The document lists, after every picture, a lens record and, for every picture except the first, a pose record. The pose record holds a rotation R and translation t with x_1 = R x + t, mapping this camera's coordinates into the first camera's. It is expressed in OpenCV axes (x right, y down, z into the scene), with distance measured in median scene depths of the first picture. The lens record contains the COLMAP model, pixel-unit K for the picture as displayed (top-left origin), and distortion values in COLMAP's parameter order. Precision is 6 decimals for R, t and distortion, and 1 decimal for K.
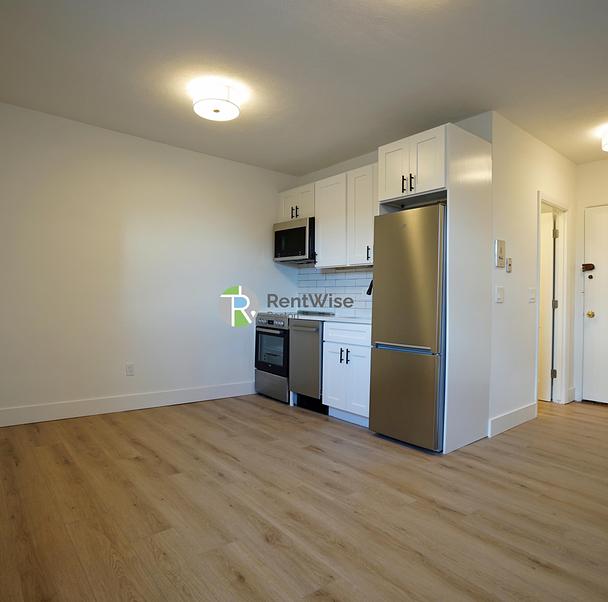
lens RADIAL K [[423.8, 0, 299.0], [0, 423.8, 299.5], [0, 0, 1]] dist [-0.070372, 0.038472]
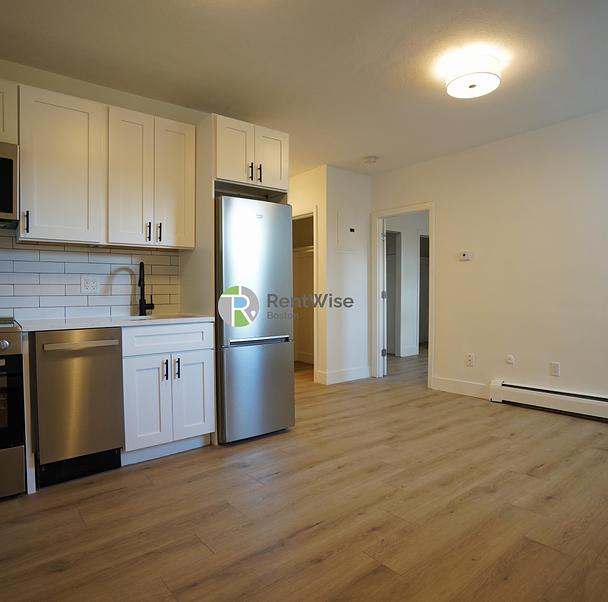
lens RADIAL K [[423.8, 0, 299.0], [0, 423.8, 299.5], [0, 0, 1]] dist [-0.070372, 0.038472]
pose [[-0.000210, -0.034692, 0.999398, -0.677381], [0.005986, 0.999380, 0.034692, -0.014083], [-0.999982, 0.005989, -0.000002, 0.837461]]
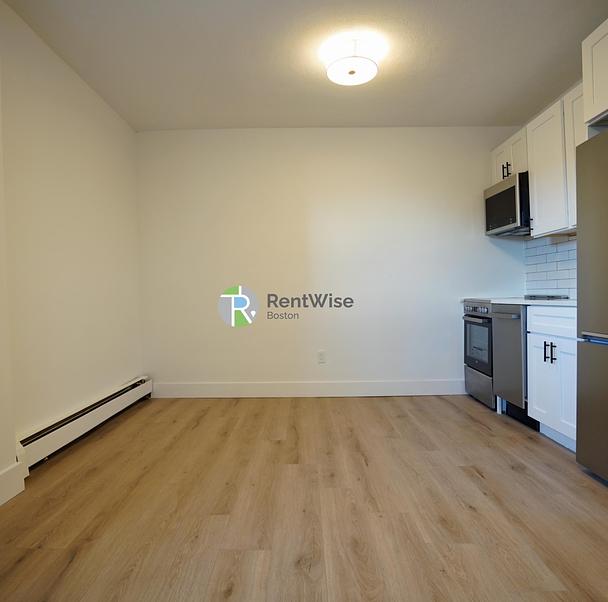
lens RADIAL K [[423.8, 0, 299.0], [0, 423.8, 299.5], [0, 0, 1]] dist [-0.070372, 0.038472]
pose [[0.774020, -0.027442, -0.632567, 0.244596], [0.033439, 0.999438, -0.002441, 0.033736], [0.632278, -0.019263, 0.774502, 0.202560]]
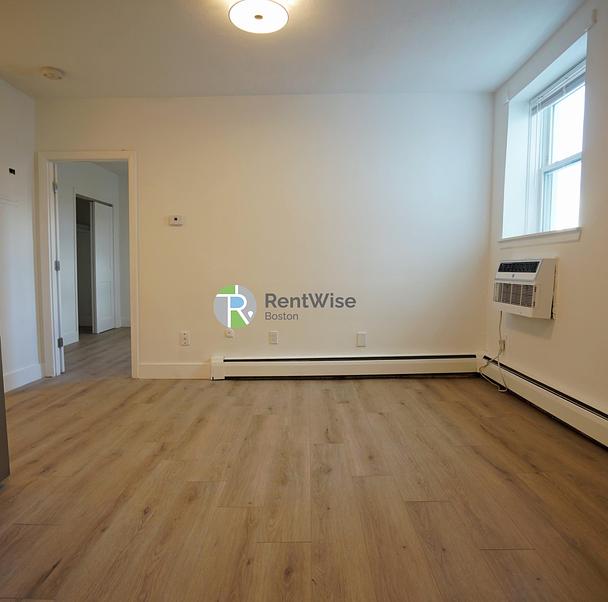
lens RADIAL K [[444.6, 0, 304.0], [0, 444.6, 301.0], [0, 0, 1]] dist [-0.080237, 0.042641]
pose [[-0.776577, -0.062111, 0.626953, -0.395272], [-0.014090, 0.996592, 0.081279, 0.015119], [-0.629865, 0.054285, -0.774805, 1.038442]]
